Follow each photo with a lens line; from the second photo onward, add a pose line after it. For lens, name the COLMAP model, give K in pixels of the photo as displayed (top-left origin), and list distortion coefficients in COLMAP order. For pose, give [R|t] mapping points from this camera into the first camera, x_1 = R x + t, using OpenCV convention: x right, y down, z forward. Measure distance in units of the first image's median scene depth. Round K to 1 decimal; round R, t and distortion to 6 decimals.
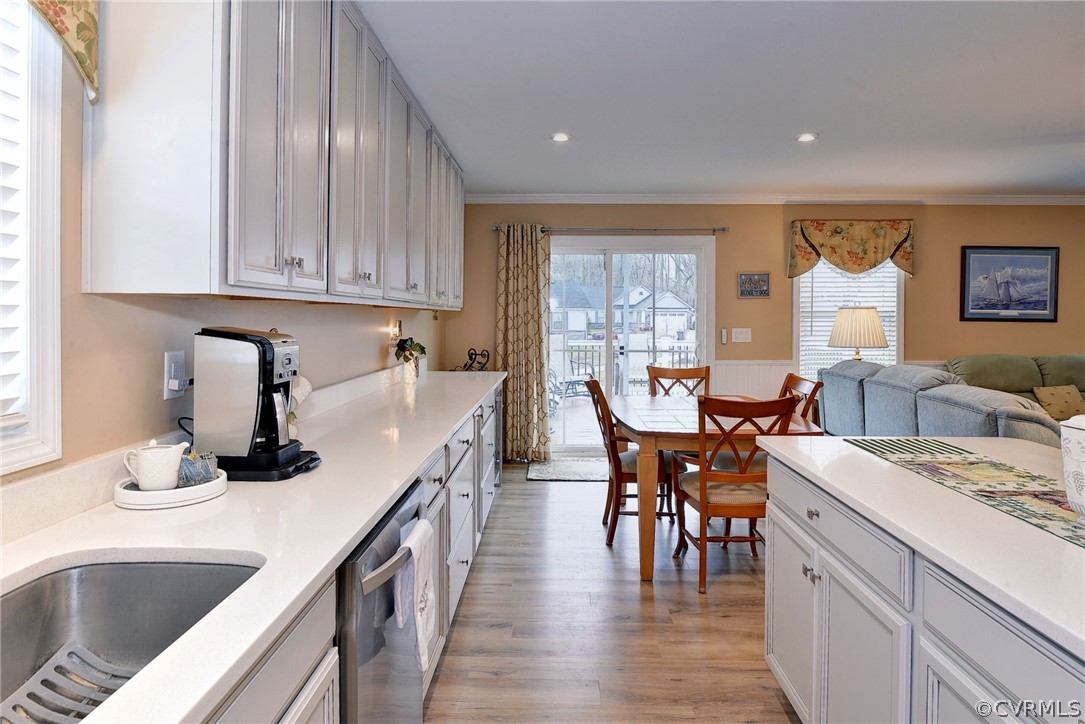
lens RADIAL K [[621.2, 0, 558.1], [0, 621.2, 314.7], [0, 0, 1]] dist [-0.004683, -0.001450]
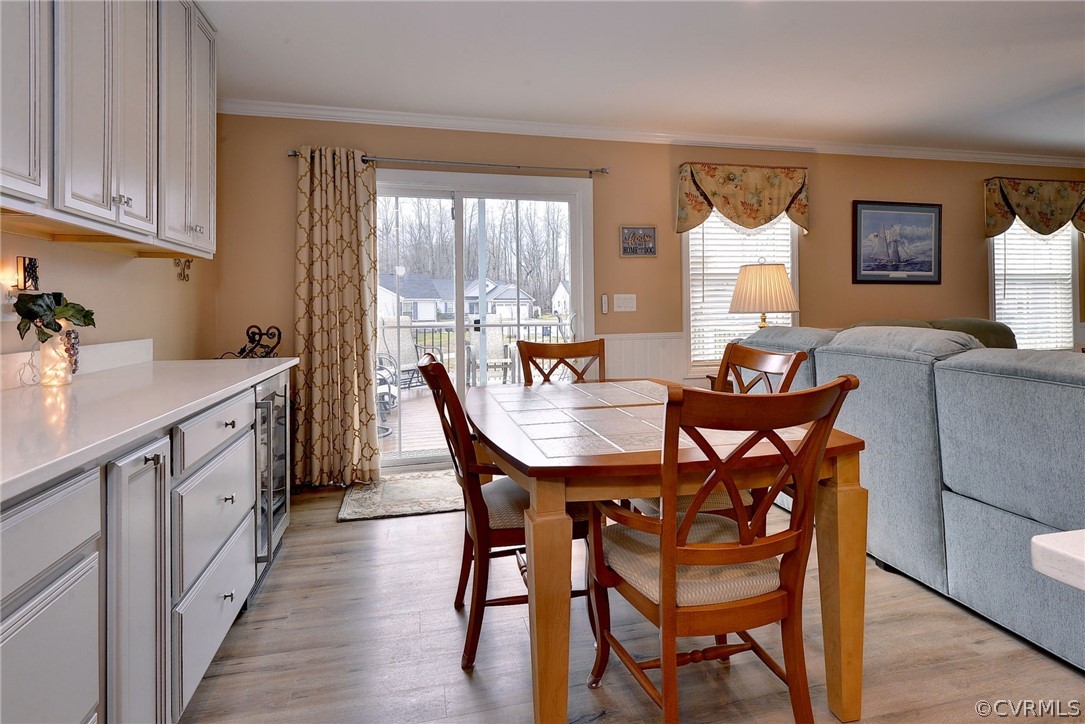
lens RADIAL K [[554.5, 0, 548.2], [0, 554.5, 305.7], [0, 0, 1]] dist [0.013343, 0.000642]
pose [[0.970289, -0.014388, 0.241520, 0.024000], [0.015223, 0.999883, -0.001591, 0.037436], [-0.241469, 0.005221, 0.970394, 0.329140]]
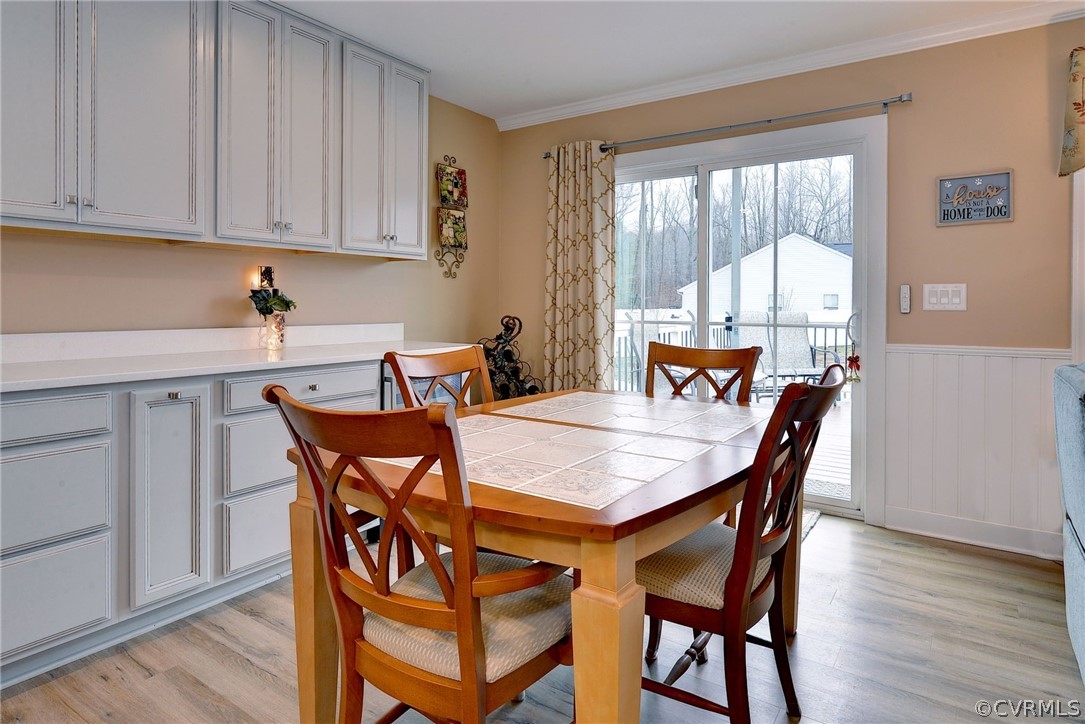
lens RADIAL K [[621.2, 0, 558.1], [0, 621.2, 314.7], [0, 0, 1]] dist [-0.004683, -0.001450]
pose [[0.830925, 0.006462, -0.556347, 0.323476], [0.002932, 0.999868, 0.015993, 0.039659], [0.556377, -0.014920, 0.830796, 0.394189]]
